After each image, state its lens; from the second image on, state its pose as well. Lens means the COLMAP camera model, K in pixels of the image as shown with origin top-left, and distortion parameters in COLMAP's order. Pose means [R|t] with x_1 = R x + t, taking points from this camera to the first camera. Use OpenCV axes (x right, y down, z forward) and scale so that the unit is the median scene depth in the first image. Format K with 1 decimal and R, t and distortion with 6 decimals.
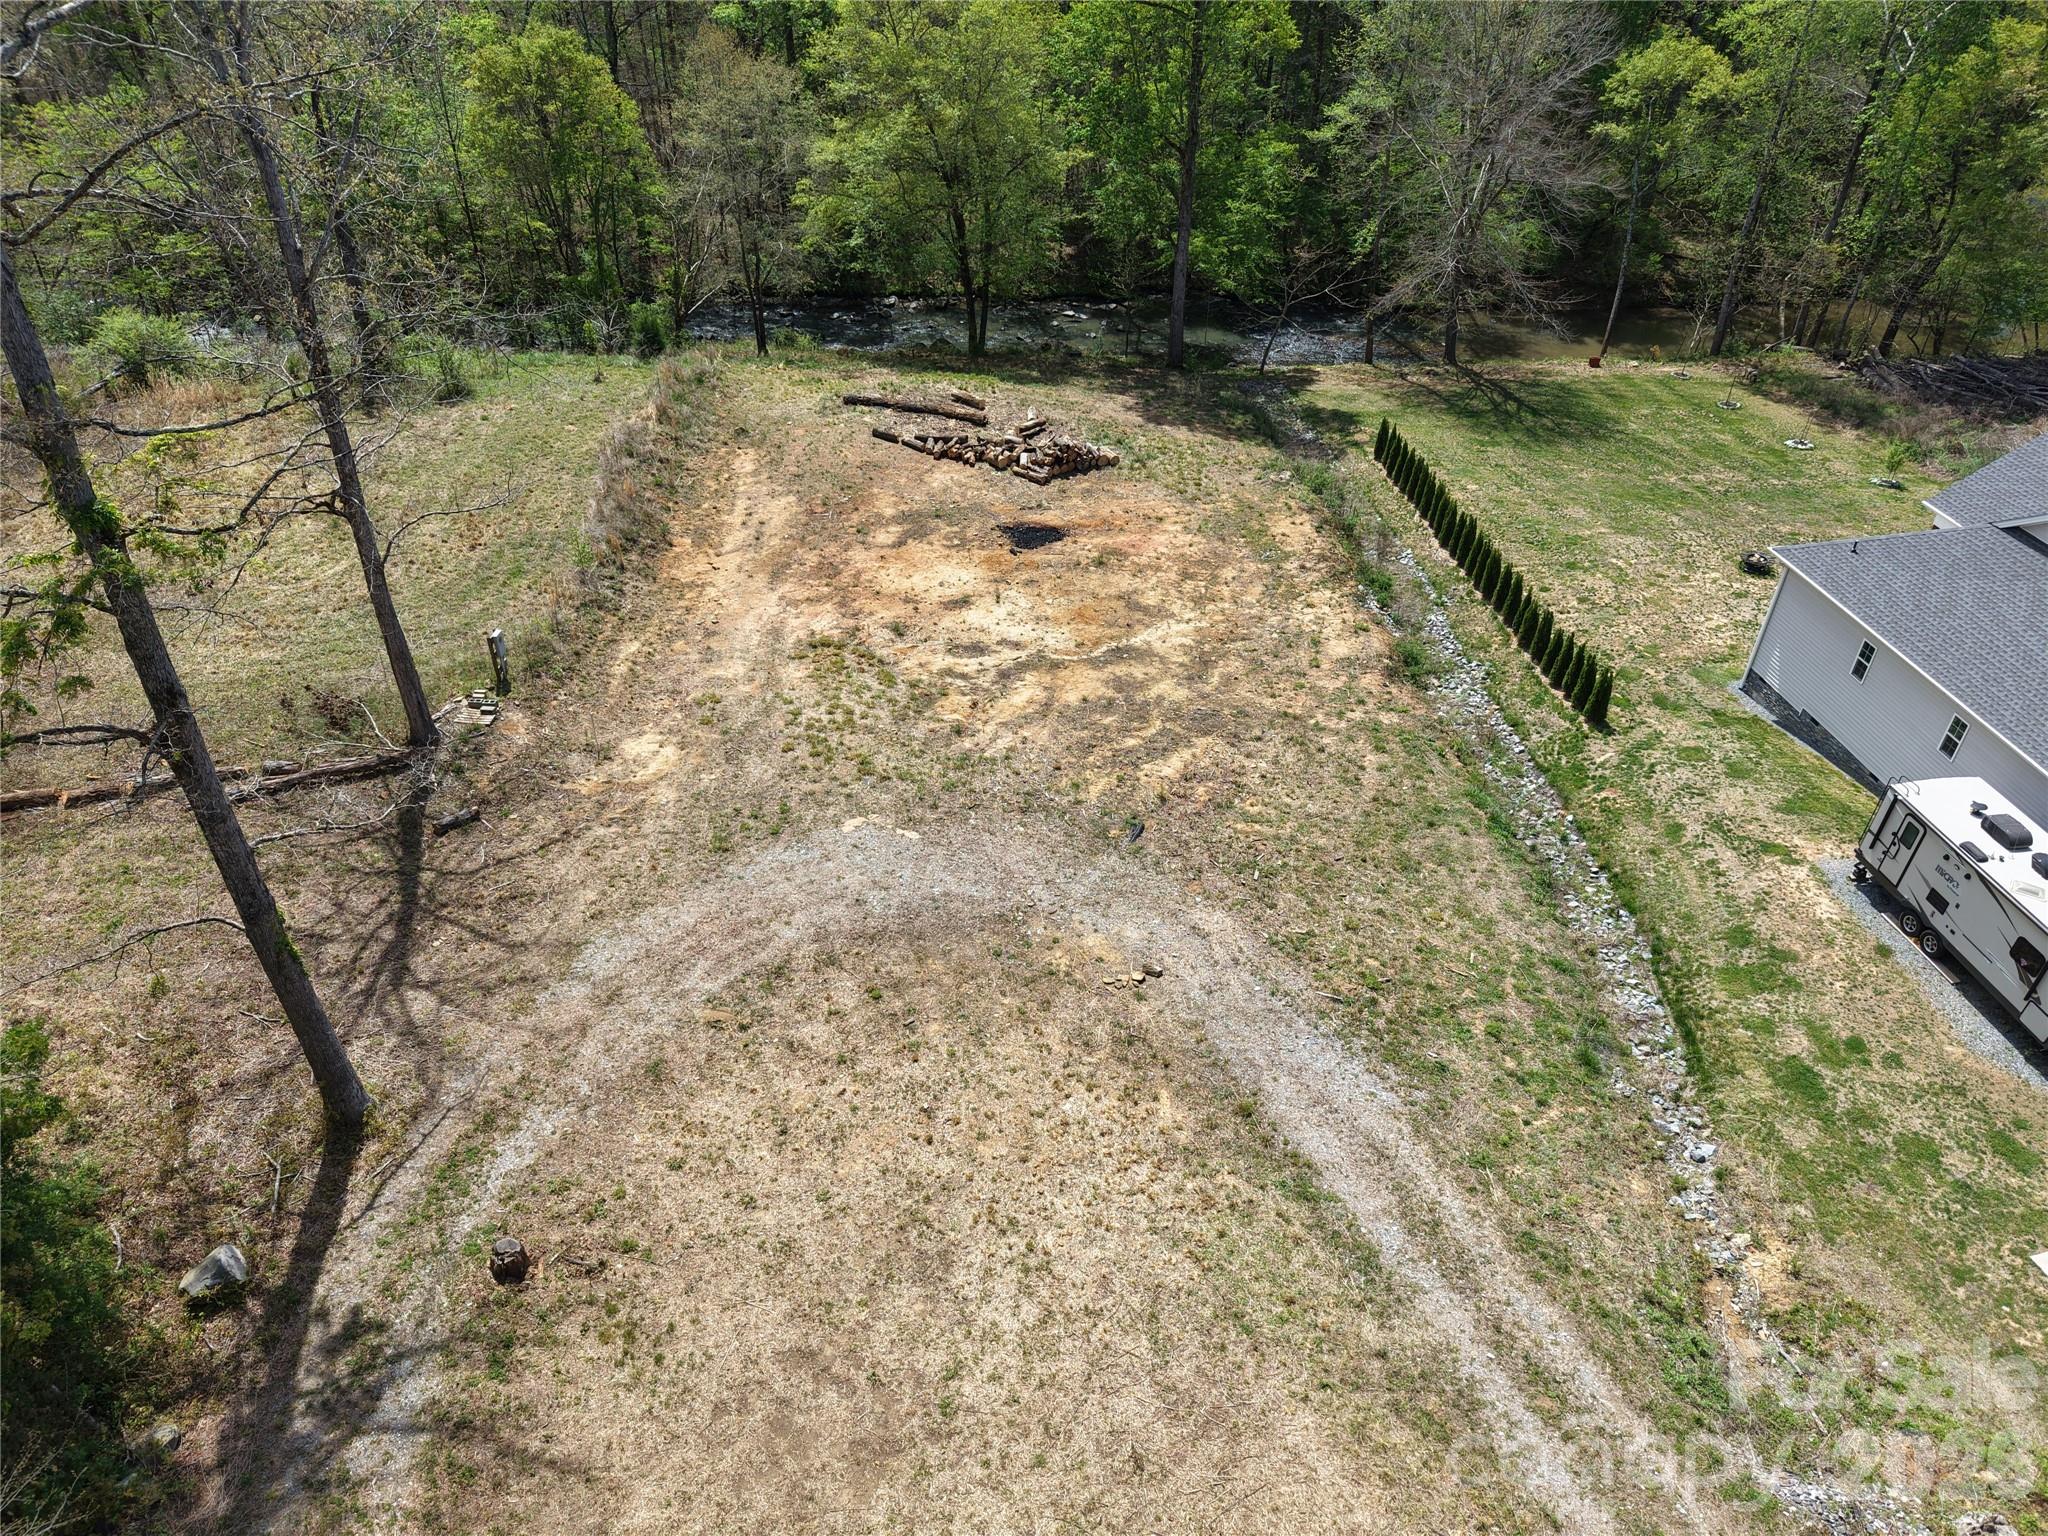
lens RADIAL K [[1393.0, 0, 1033.8], [0, 1393.0, 769.6], [0, 0, 1]] dist [0.035791, -0.040983]
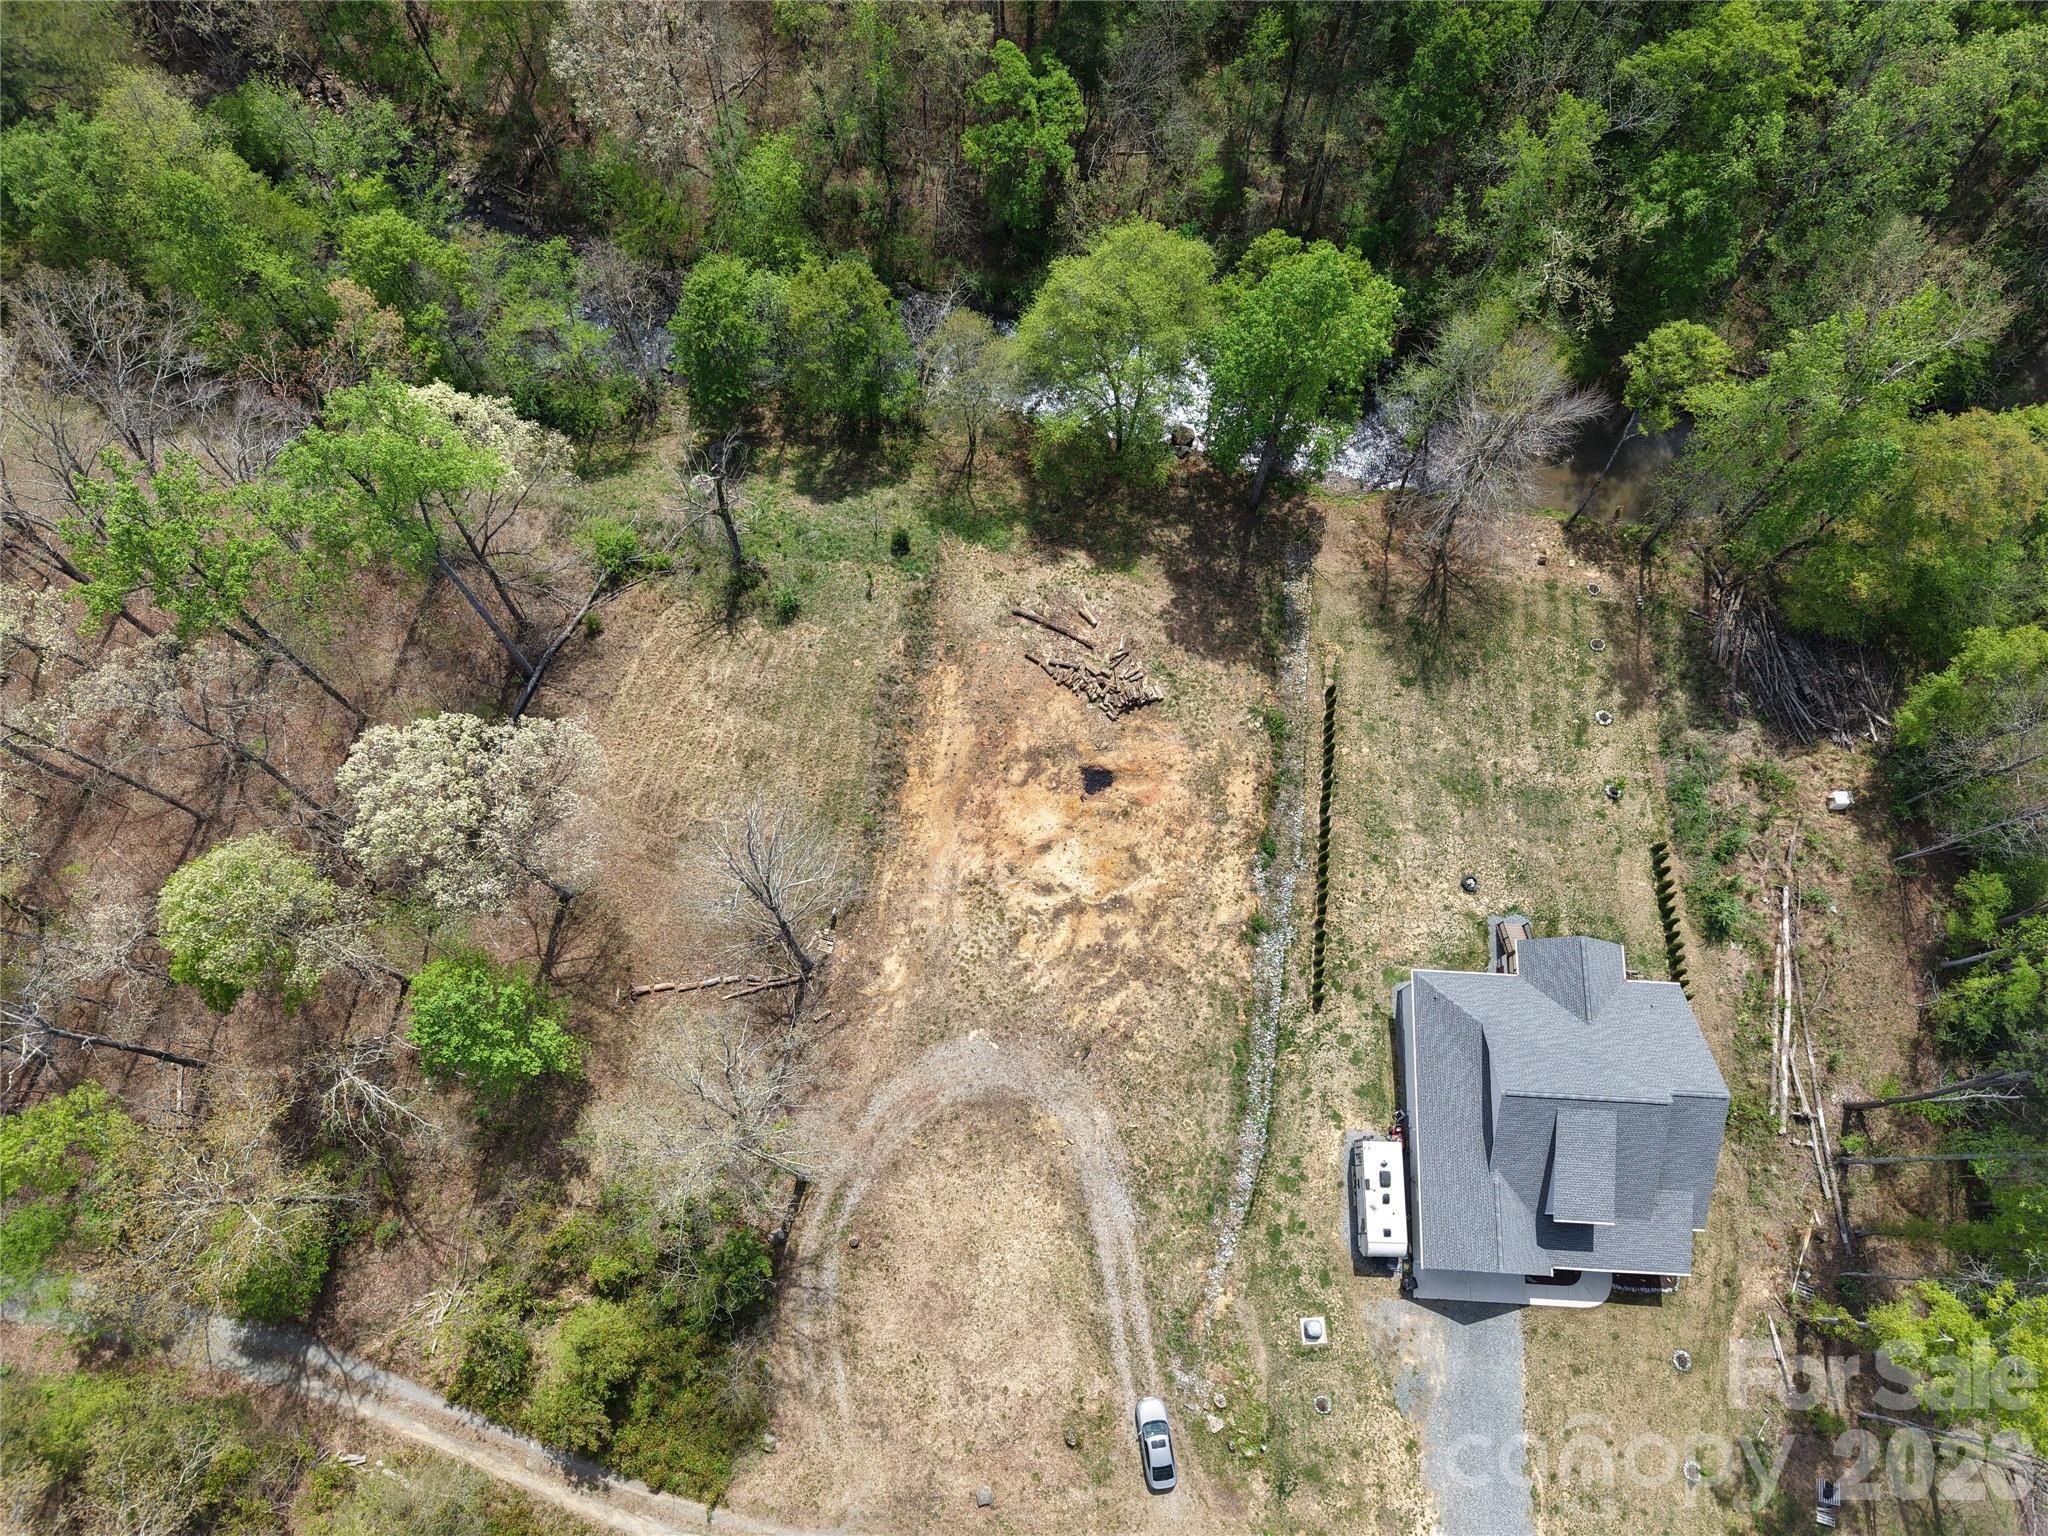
lens RADIAL K [[1393.0, 0, 1021.2], [0, 1393.0, 776.4], [0, 0, 1]] dist [0.035791, -0.040983]
pose [[0.980184, 0.186035, -0.068044, 0.034213], [-0.110719, 0.799362, 0.590560, -1.604939], [0.164257, -0.571324, 0.804120, -0.645641]]
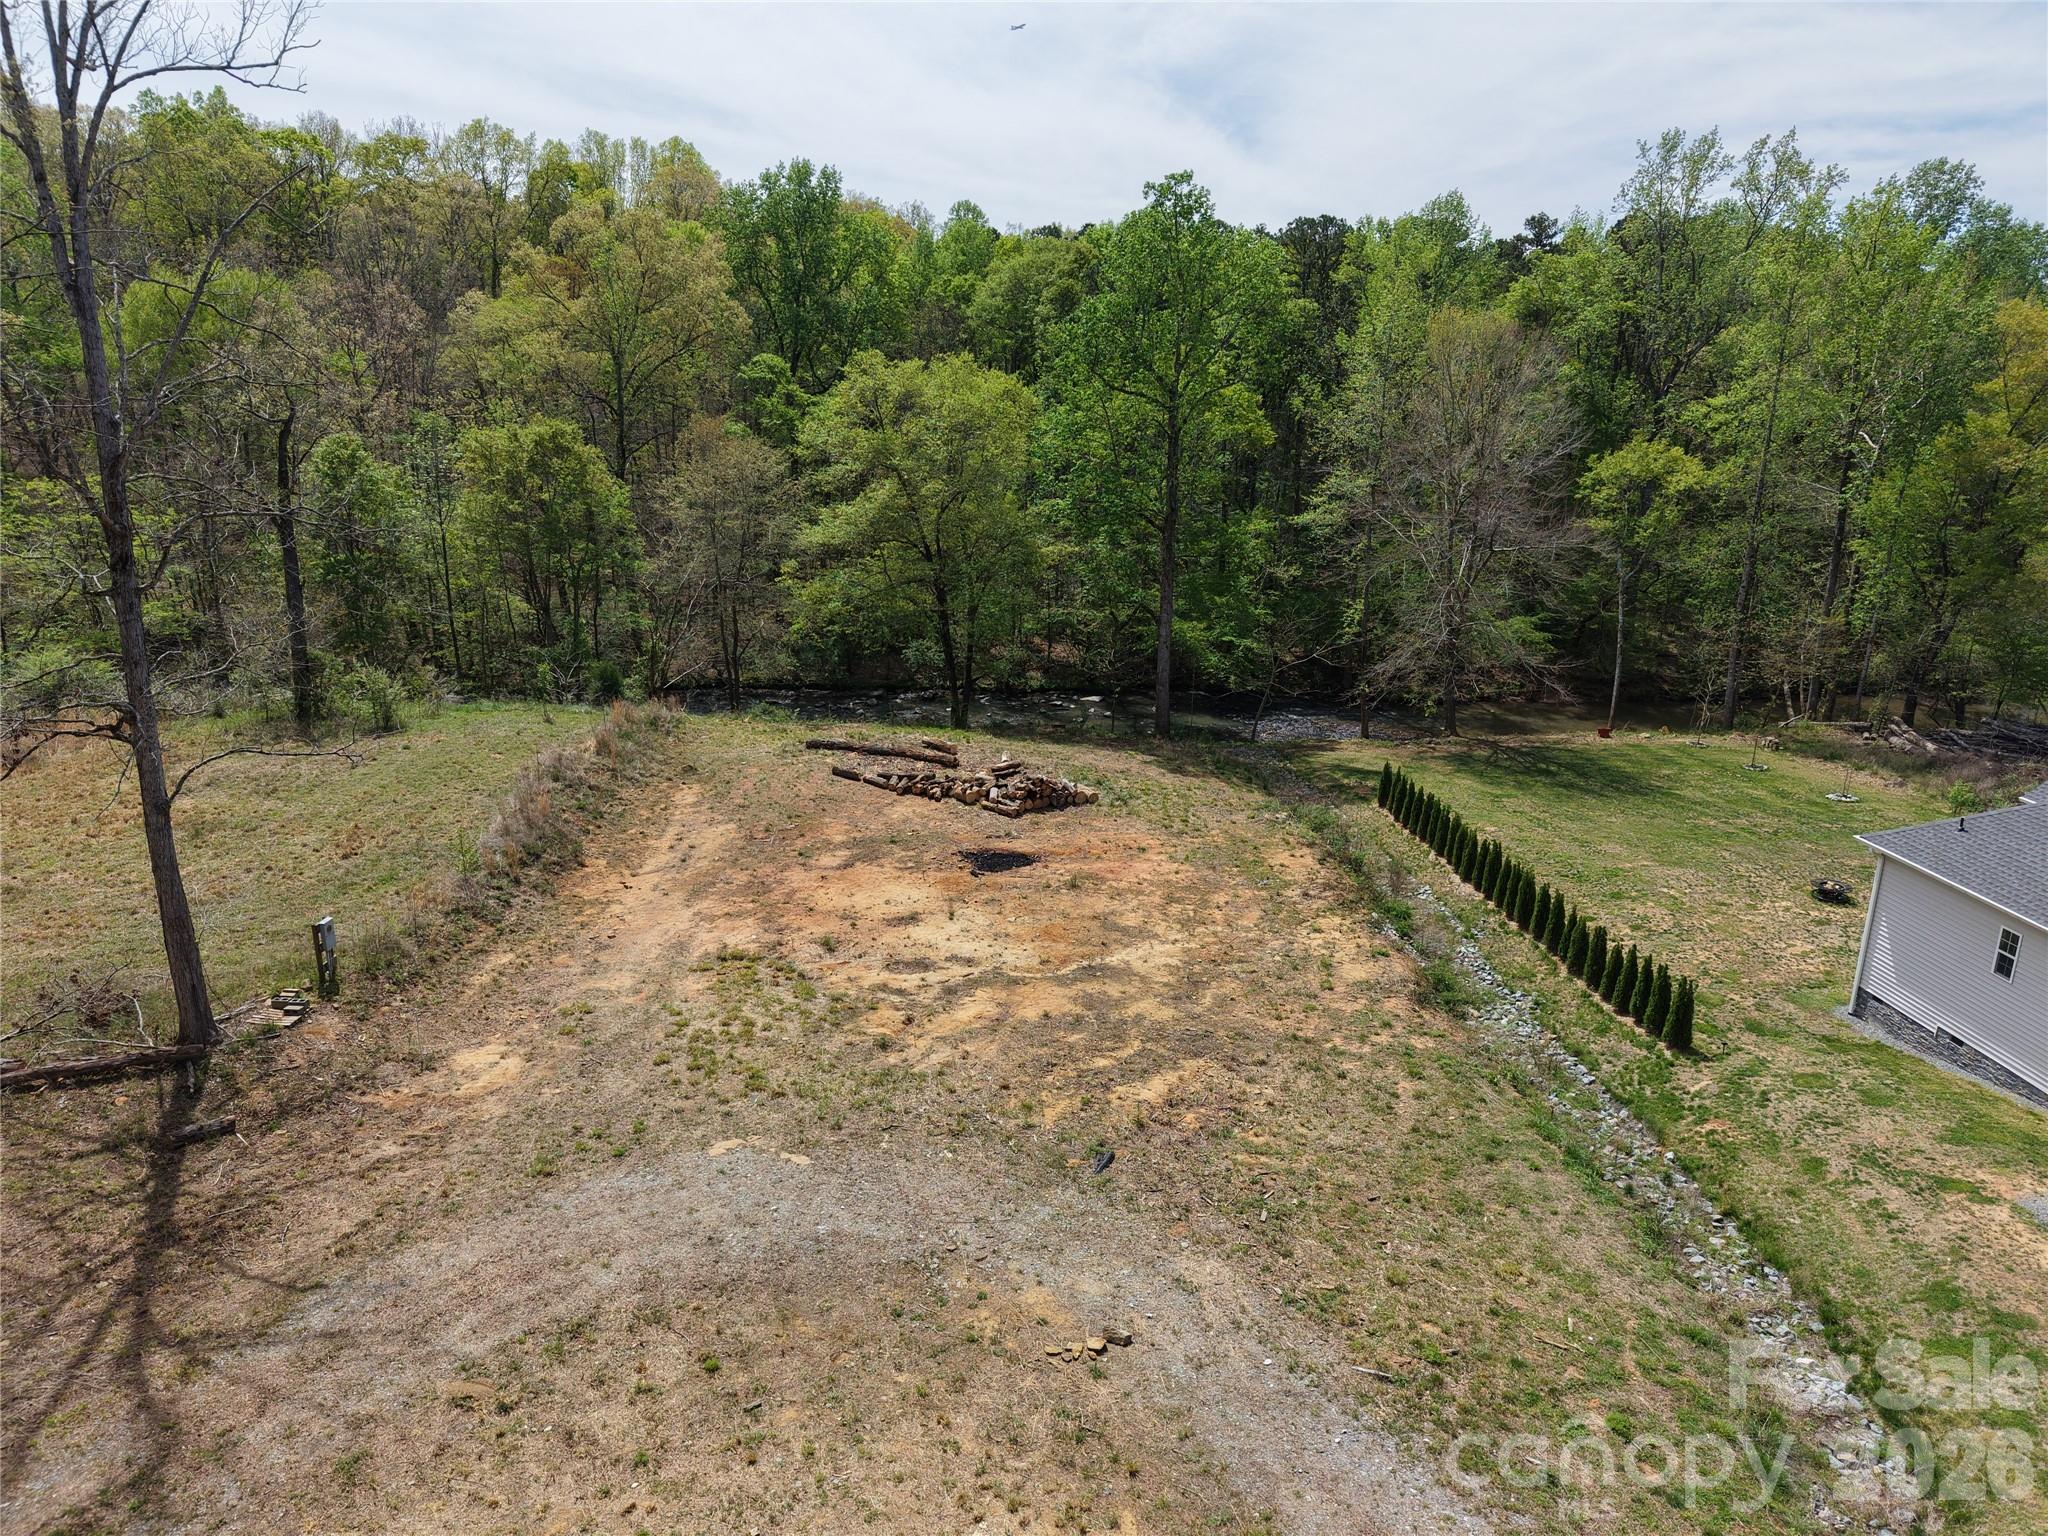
lens RADIAL K [[1393.0, 0, 1037.3], [0, 1393.0, 762.1], [0, 0, 1]] dist [0.035791, -0.040983]
pose [[0.999967, 0.003191, -0.007506, 0.038986], [-0.005496, 0.943580, -0.331100, 0.082694], [0.006026, 0.331130, 0.943566, 0.190113]]
